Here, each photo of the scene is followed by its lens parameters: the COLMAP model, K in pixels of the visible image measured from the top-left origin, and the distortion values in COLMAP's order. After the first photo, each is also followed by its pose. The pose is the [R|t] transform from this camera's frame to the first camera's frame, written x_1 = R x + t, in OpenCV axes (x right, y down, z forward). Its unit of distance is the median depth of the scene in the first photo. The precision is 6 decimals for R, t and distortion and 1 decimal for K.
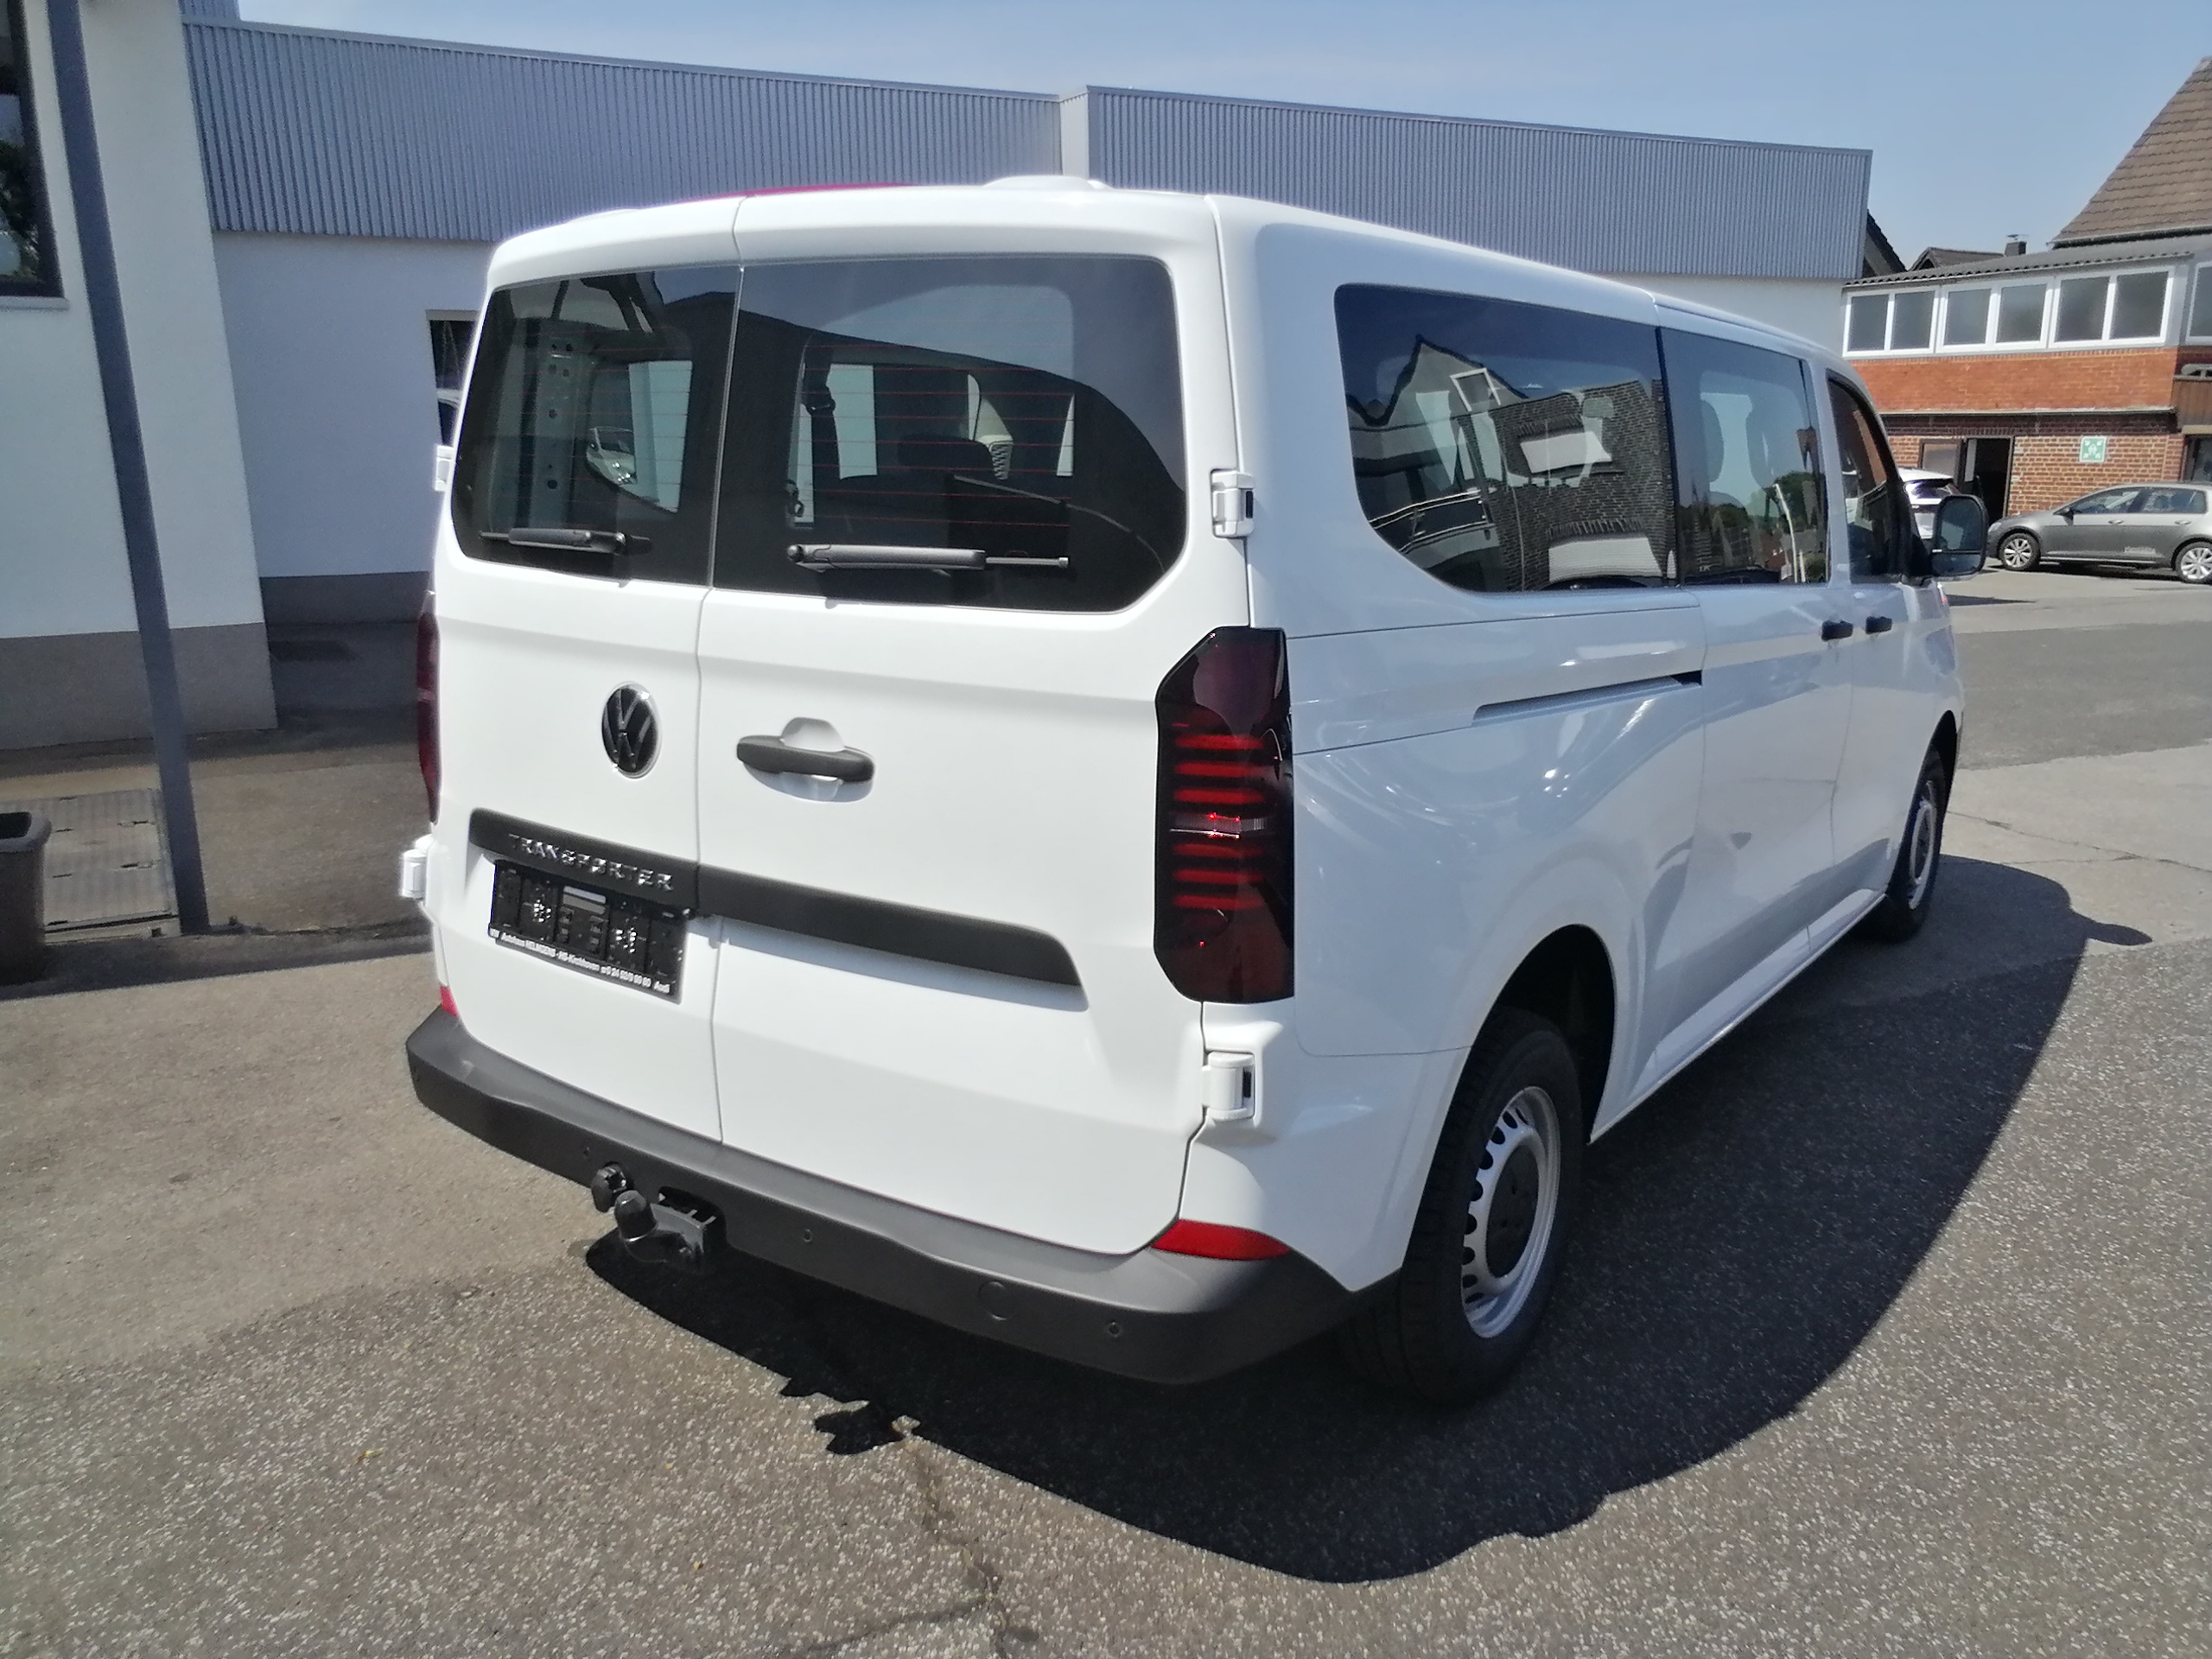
lens RADIAL K [[1726.7, 0, 1109.1], [0, 1726.7, 820.9], [0, 0, 1]] dist [-0.000462, 0.000857]
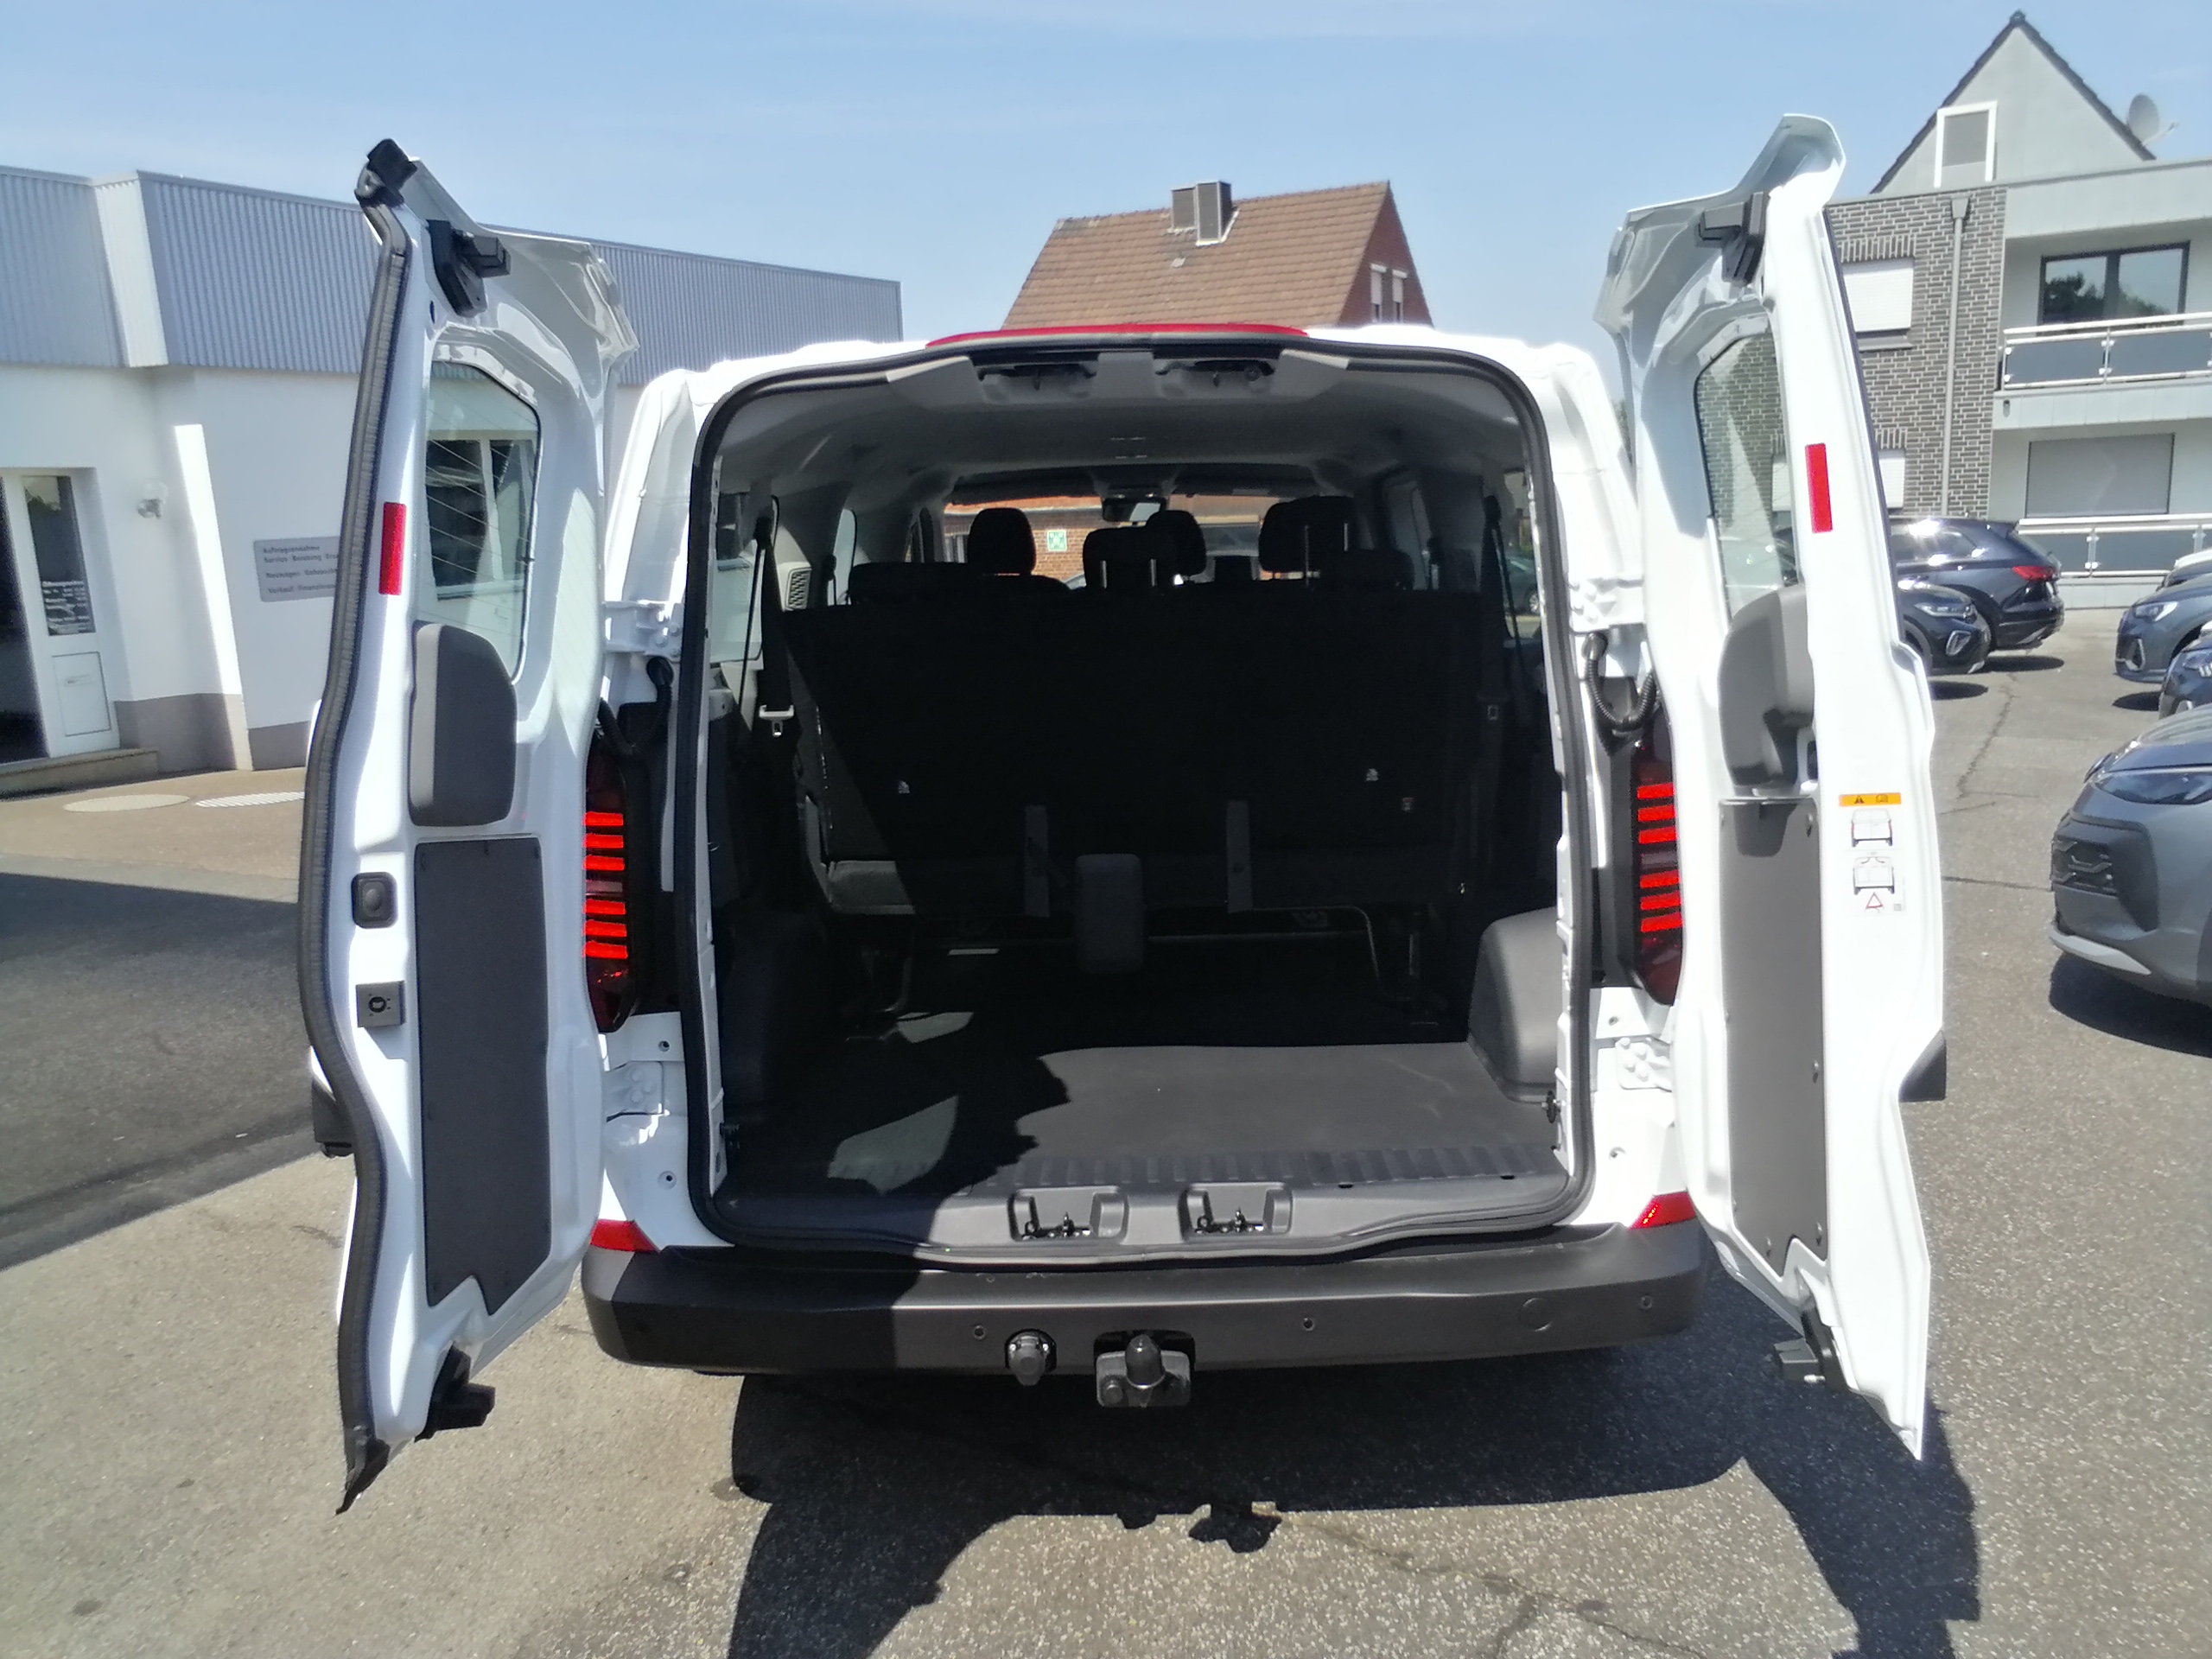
lens RADIAL K [[1723.3, 0, 1106.0], [0, 1723.3, 829.5], [0, 0, 1]] dist [-0.006791, 0.071211]
pose [[0.824112, -0.134071, 0.550331, -0.740605], [0.165191, 0.986236, -0.007105, -0.059257], [-0.541804, 0.096766, 0.834916, 0.163732]]
